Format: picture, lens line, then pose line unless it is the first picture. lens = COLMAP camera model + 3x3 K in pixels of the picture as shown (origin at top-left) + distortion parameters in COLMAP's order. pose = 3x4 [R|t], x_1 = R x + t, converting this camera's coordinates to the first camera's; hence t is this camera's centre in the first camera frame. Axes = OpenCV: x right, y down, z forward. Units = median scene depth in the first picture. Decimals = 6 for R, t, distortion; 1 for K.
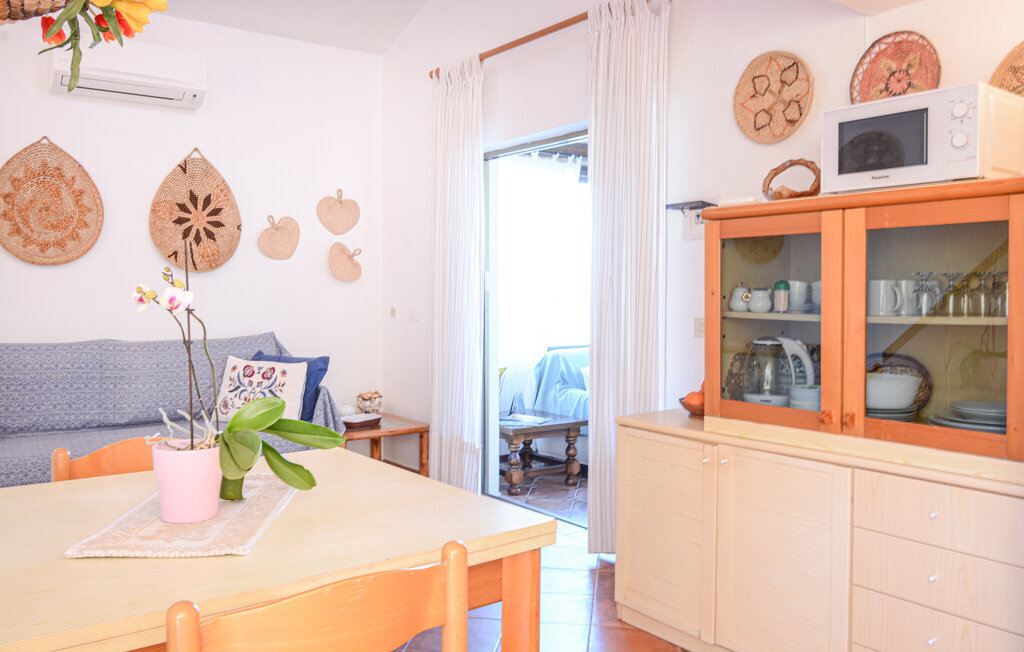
lens RADIAL K [[824.7, 0, 505.5], [0, 824.7, 311.3], [0, 0, 1]] dist [-0.001307, -0.007222]
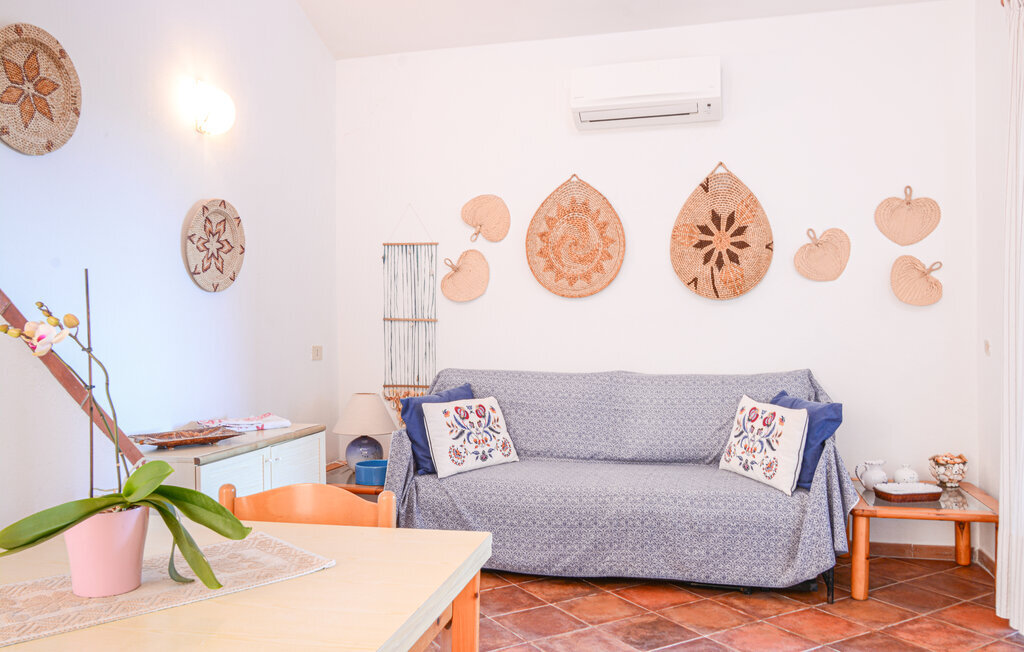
lens RADIAL K [[824.3, 0, 512.0], [0, 824.3, 326.0], [0, 0, 1]] dist [0.000817, -0.002374]
pose [[0.626867, -0.005614, -0.779106, 0.203151], [-0.006841, 0.999896, -0.012710, -0.006399], [0.779096, 0.013298, 0.626763, 0.284543]]
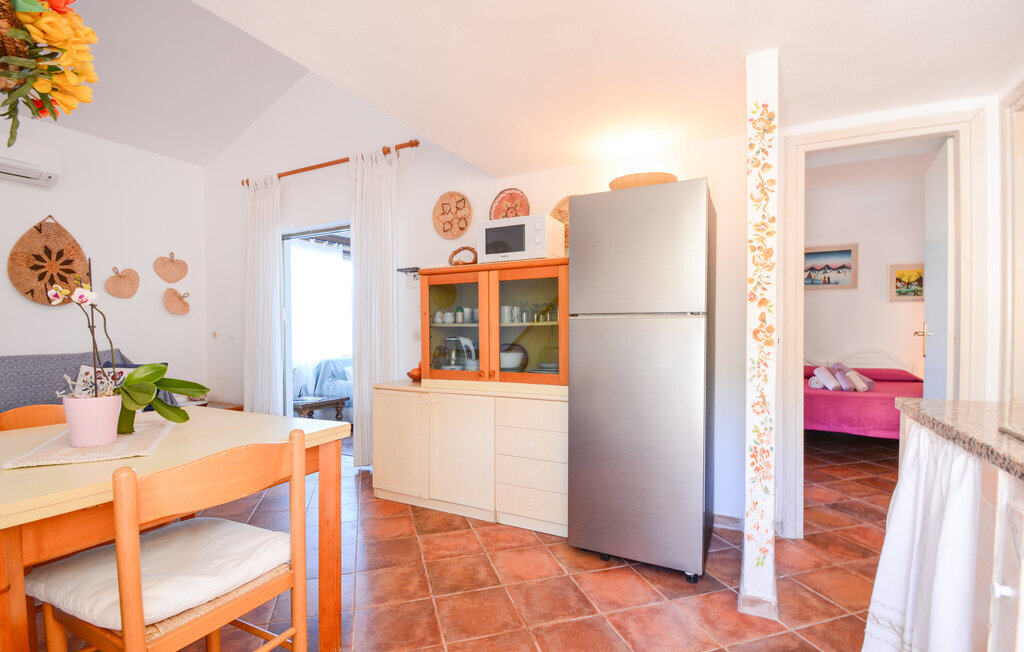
lens RADIAL K [[470.4, 0, 512.8], [0, 470.4, 340.2], [0, 0, 1]] dist [0.016700, -0.023098]
pose [[0.900171, -0.013236, 0.435335, -0.024105], [0.016082, 0.999867, -0.002853, 0.027668], [-0.435239, 0.009569, 0.900264, -0.039404]]
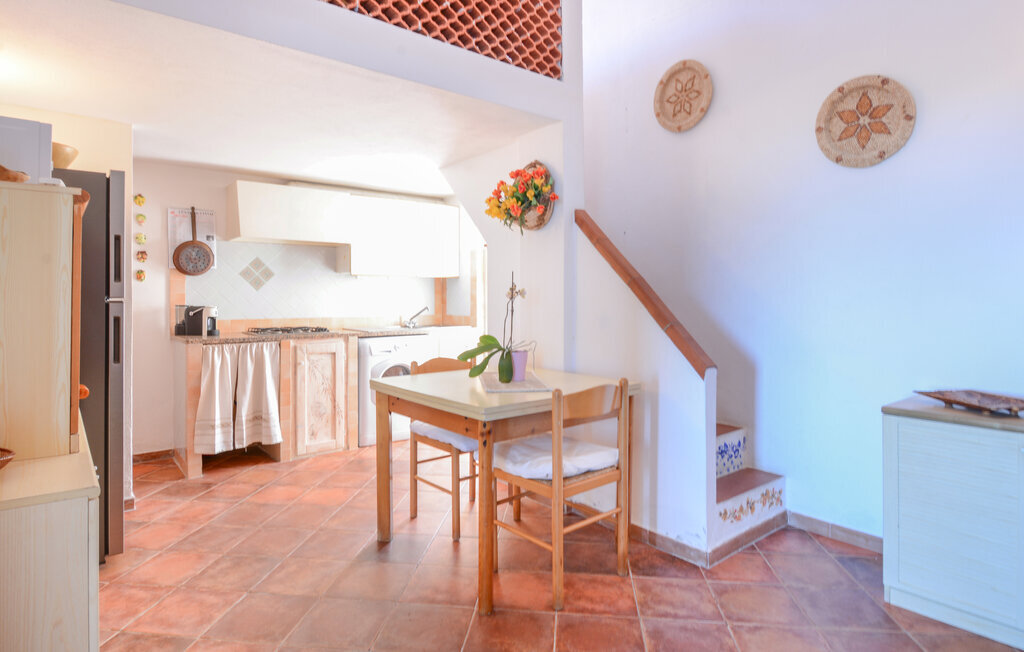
lens RADIAL K [[561.4, 0, 510.5], [0, 561.4, 292.7], [0, 0, 1]] dist [0.000663, -0.000102]
pose [[-0.999236, -0.000951, -0.039082, -0.110335], [-0.001779, 0.999775, 0.021152, -0.019190], [0.039053, 0.021205, -0.999012, 0.982971]]
